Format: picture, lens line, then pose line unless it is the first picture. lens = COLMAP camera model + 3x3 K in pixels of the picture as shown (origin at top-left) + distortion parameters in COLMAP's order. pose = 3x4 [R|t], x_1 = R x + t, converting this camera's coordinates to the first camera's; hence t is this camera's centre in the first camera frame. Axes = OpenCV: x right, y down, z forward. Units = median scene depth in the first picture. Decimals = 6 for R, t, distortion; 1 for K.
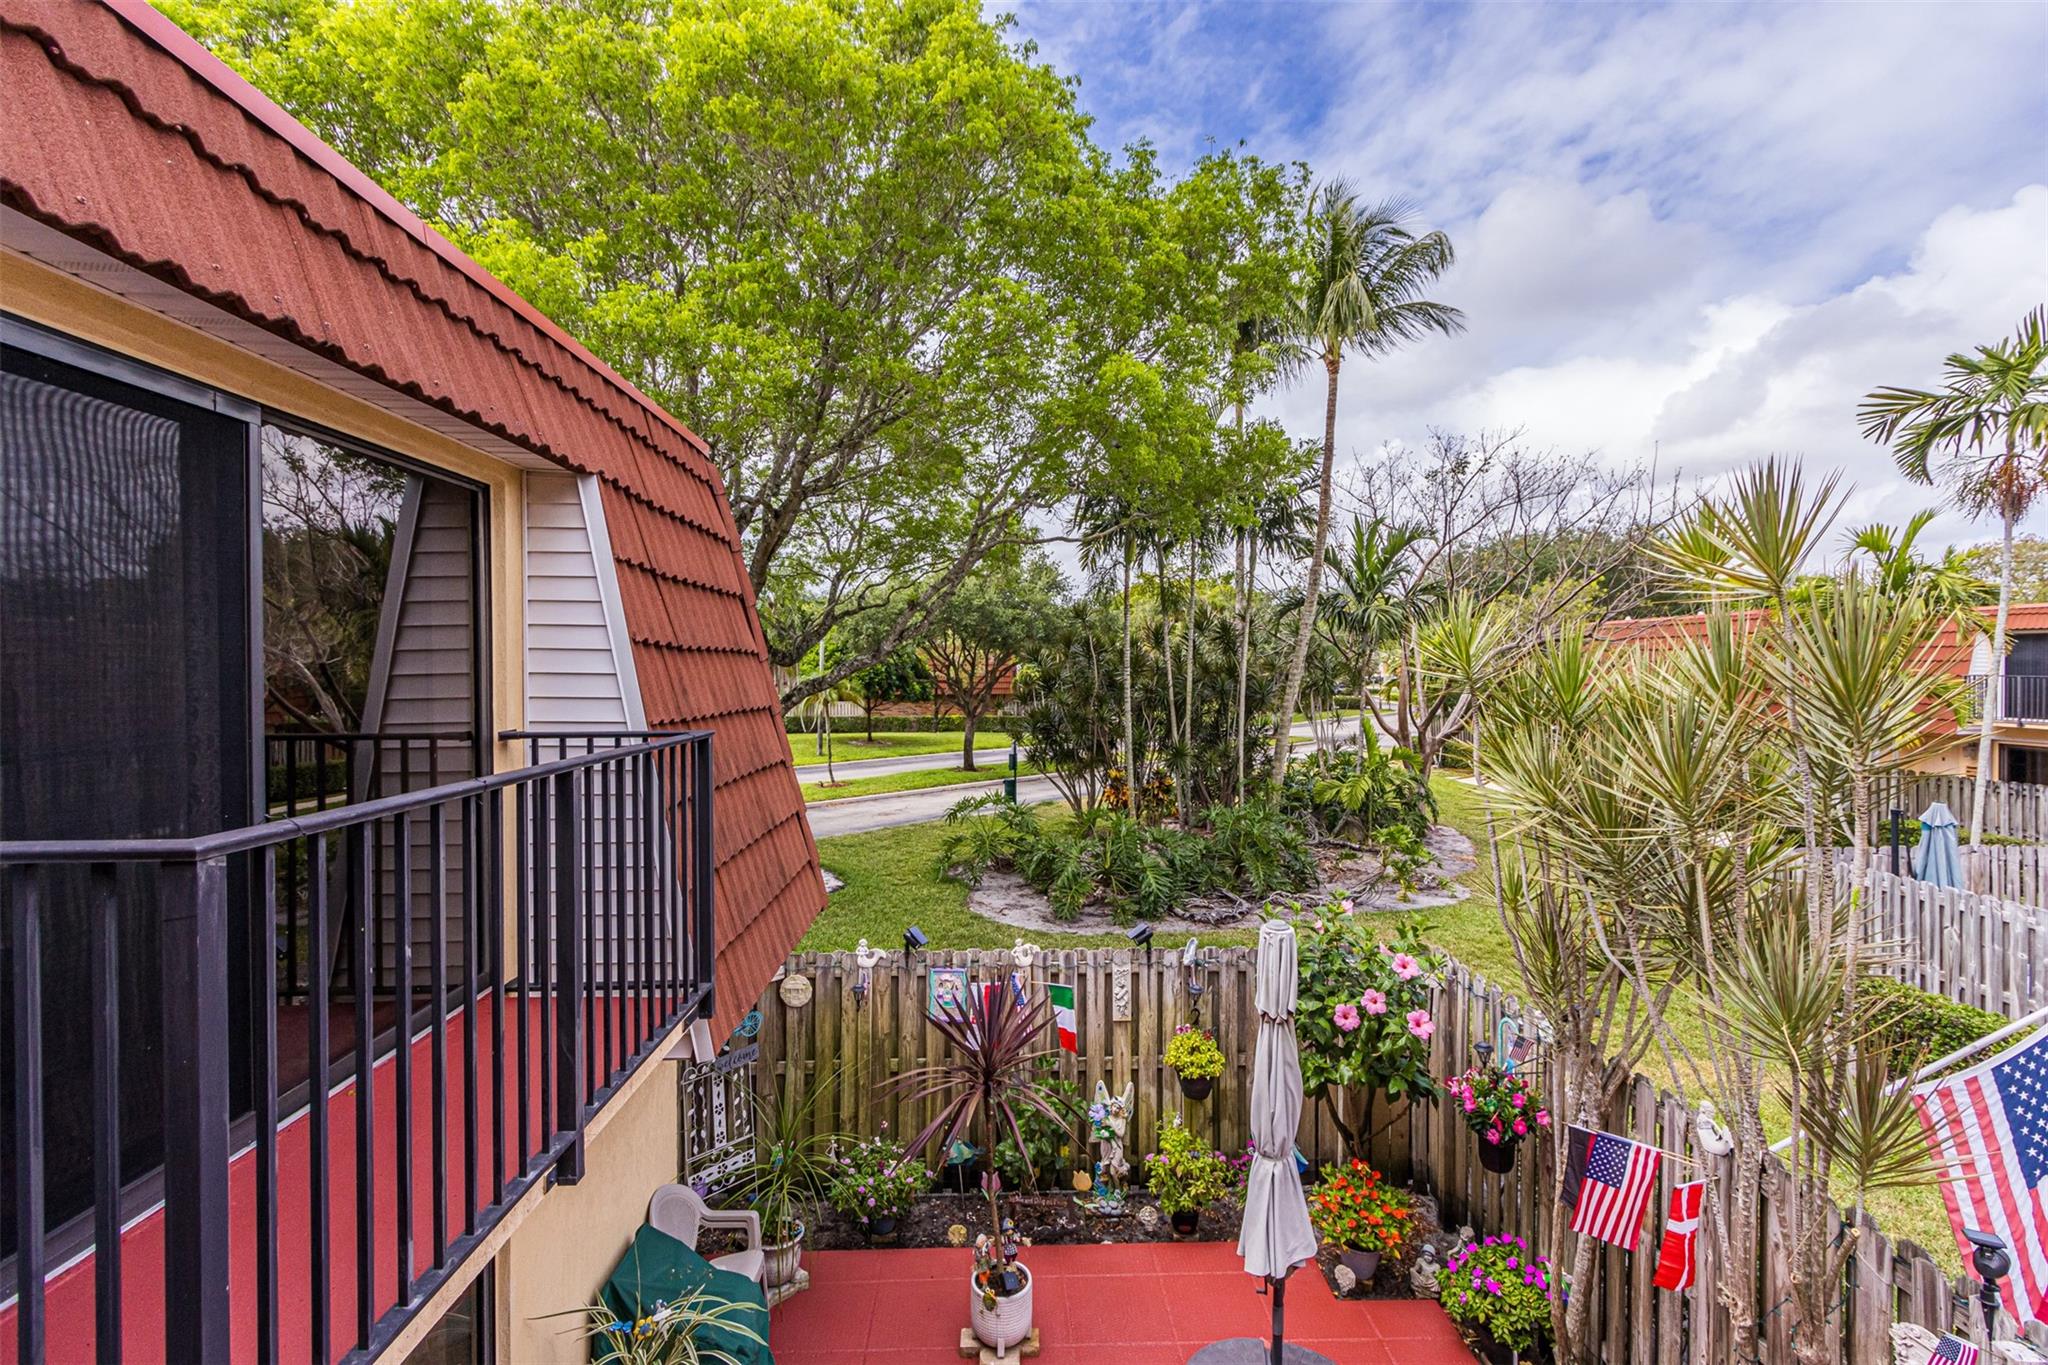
lens RADIAL K [[966.9, 0, 1014.9], [0, 966.9, 679.0], [0, 0, 1]] dist [0.009559, -0.000110]
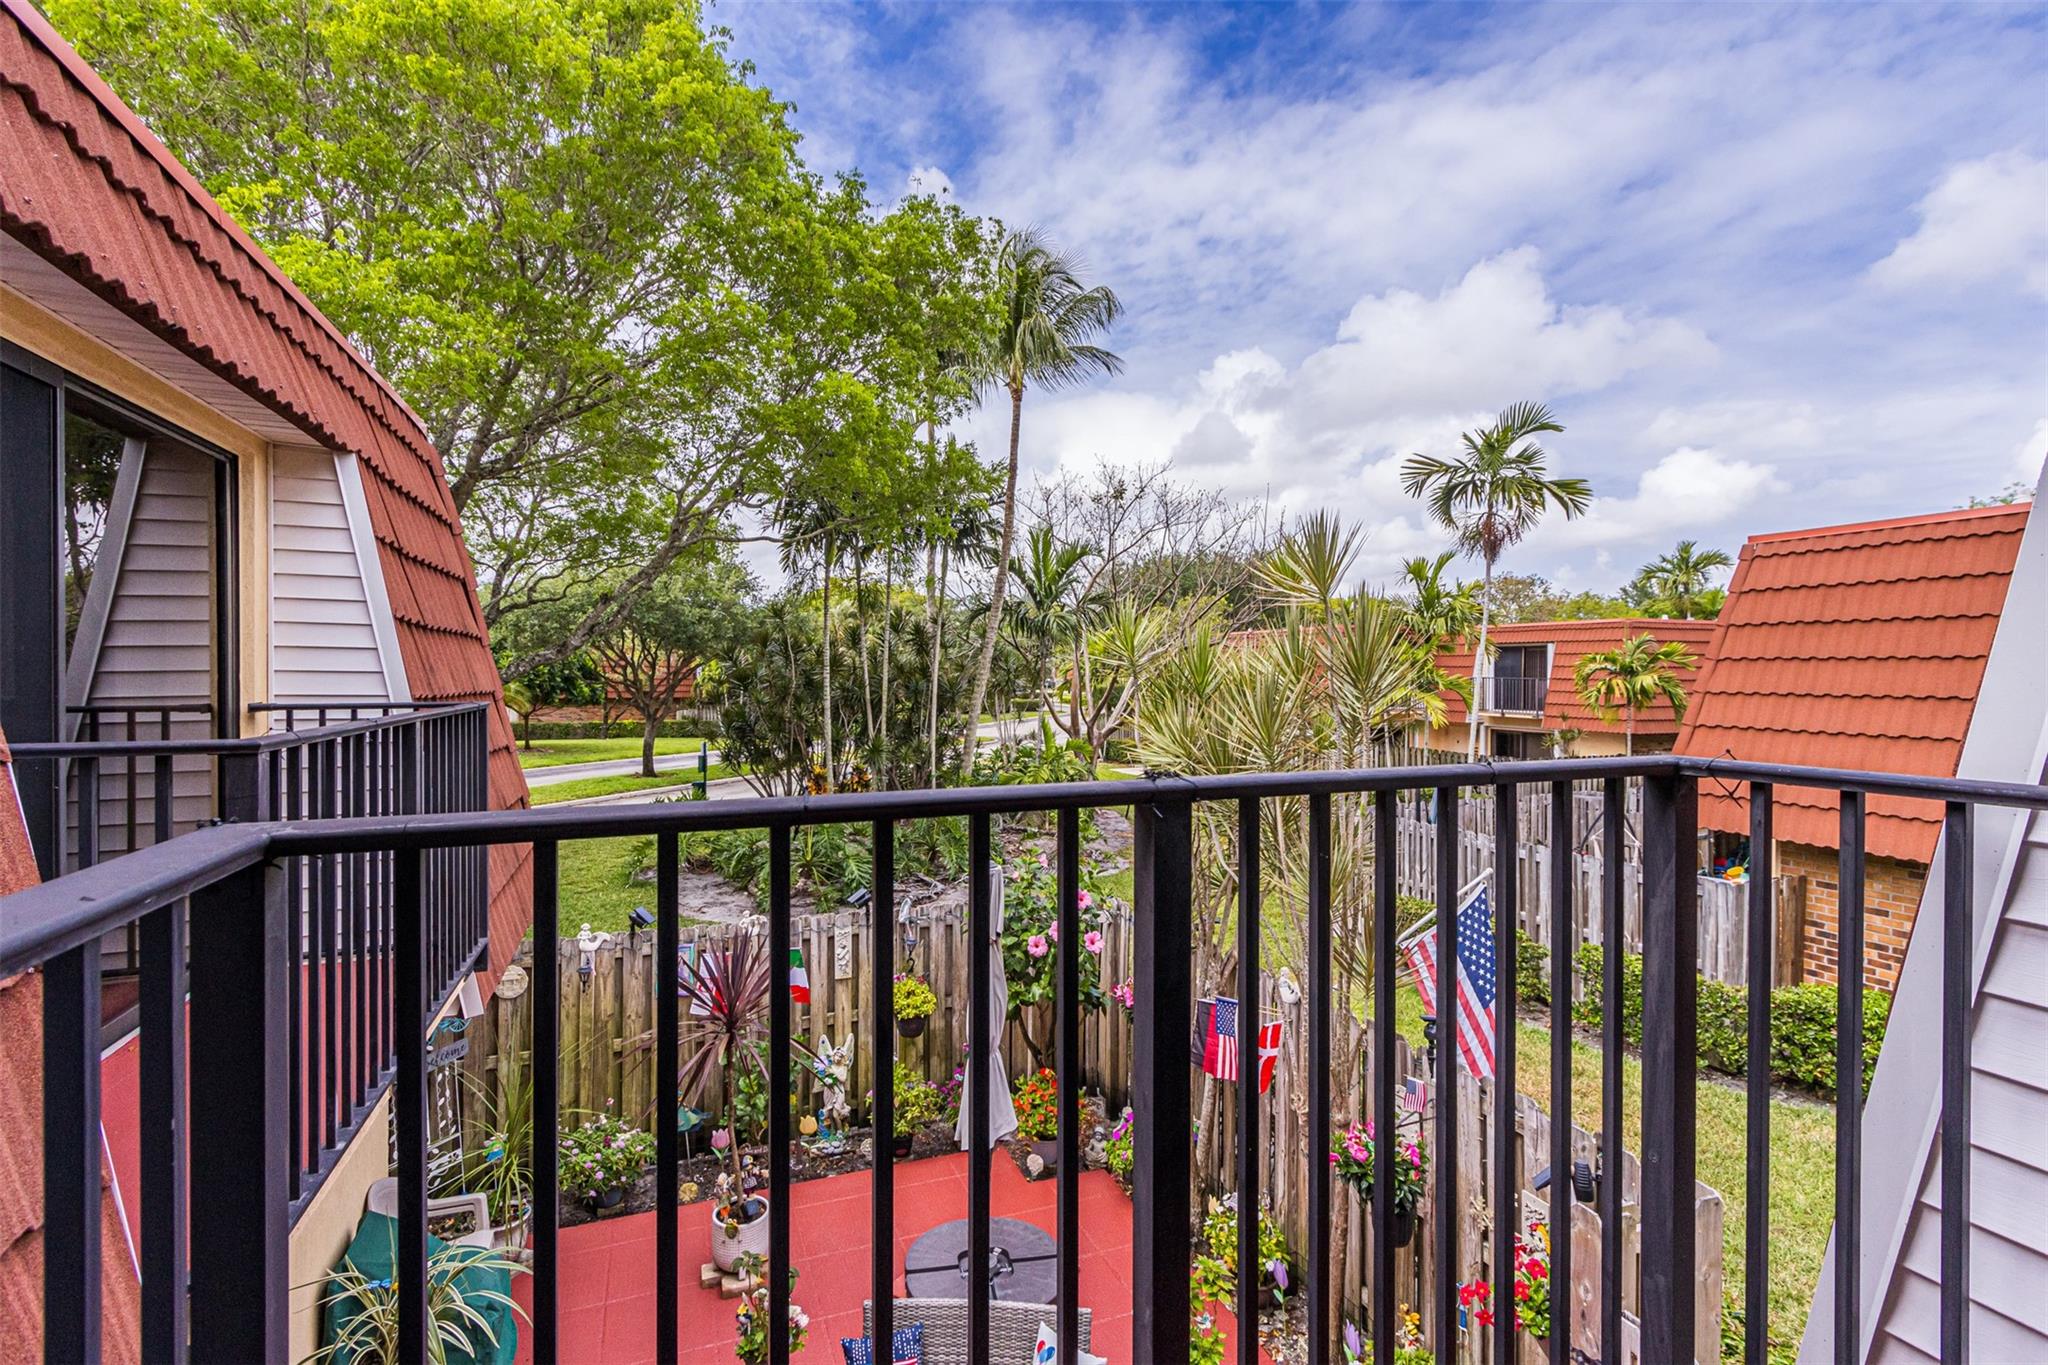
lens RADIAL K [[966.9, 0, 1016.4], [0, 966.9, 681.7], [0, 0, 1]] dist [0.009559, -0.000110]
pose [[0.947858, 0.003377, 0.318674, -0.047381], [-0.002686, 0.999993, -0.002609, 0.014895], [-0.318681, 0.001617, 0.947861, -0.093572]]
